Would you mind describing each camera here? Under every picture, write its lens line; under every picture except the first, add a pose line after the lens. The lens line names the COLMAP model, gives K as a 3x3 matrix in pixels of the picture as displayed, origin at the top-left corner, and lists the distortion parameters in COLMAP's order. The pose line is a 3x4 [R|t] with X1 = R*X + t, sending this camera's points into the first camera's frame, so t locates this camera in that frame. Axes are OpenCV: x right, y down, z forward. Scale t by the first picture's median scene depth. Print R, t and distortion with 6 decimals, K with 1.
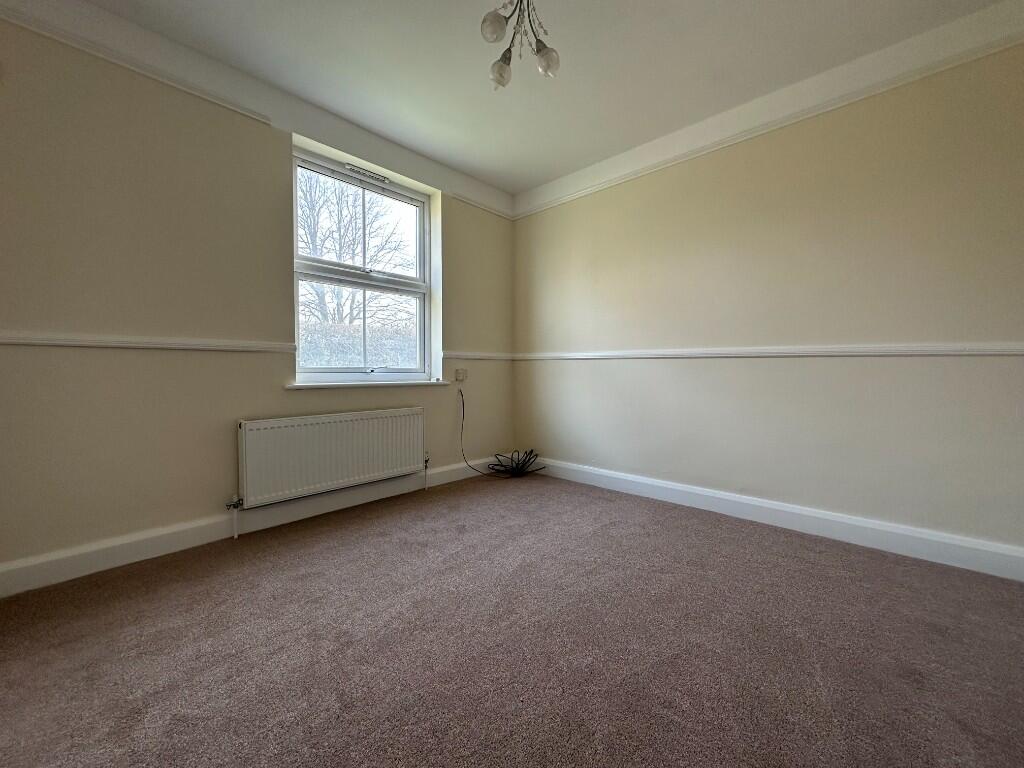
lens RADIAL K [[405.0, 0, 511.0], [0, 405.0, 383.2], [0, 0, 1]] dist [-0.001420, 0.000114]
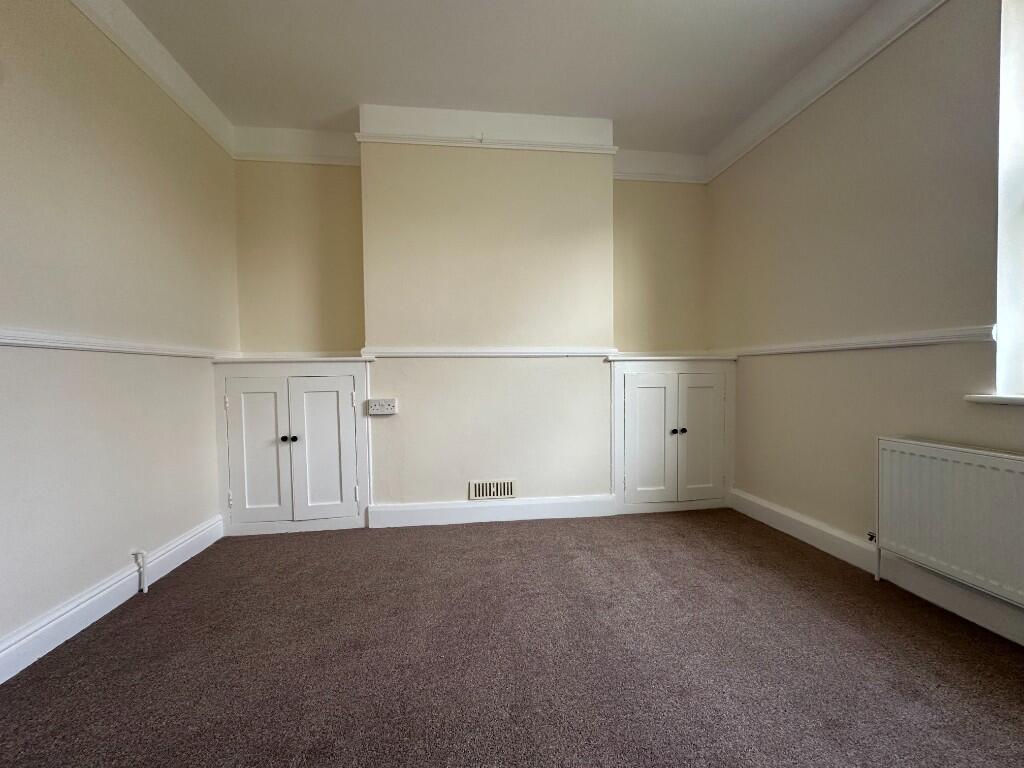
lens RADIAL K [[405.0, 0, 511.0], [0, 405.0, 383.2], [0, 0, 1]] dist [-0.001420, 0.000114]
pose [[-0.630856, 0.030701, -0.775292, 0.346611], [-0.012987, 0.998659, 0.050113, -0.032760], [0.775791, 0.041683, -0.629611, 0.825653]]
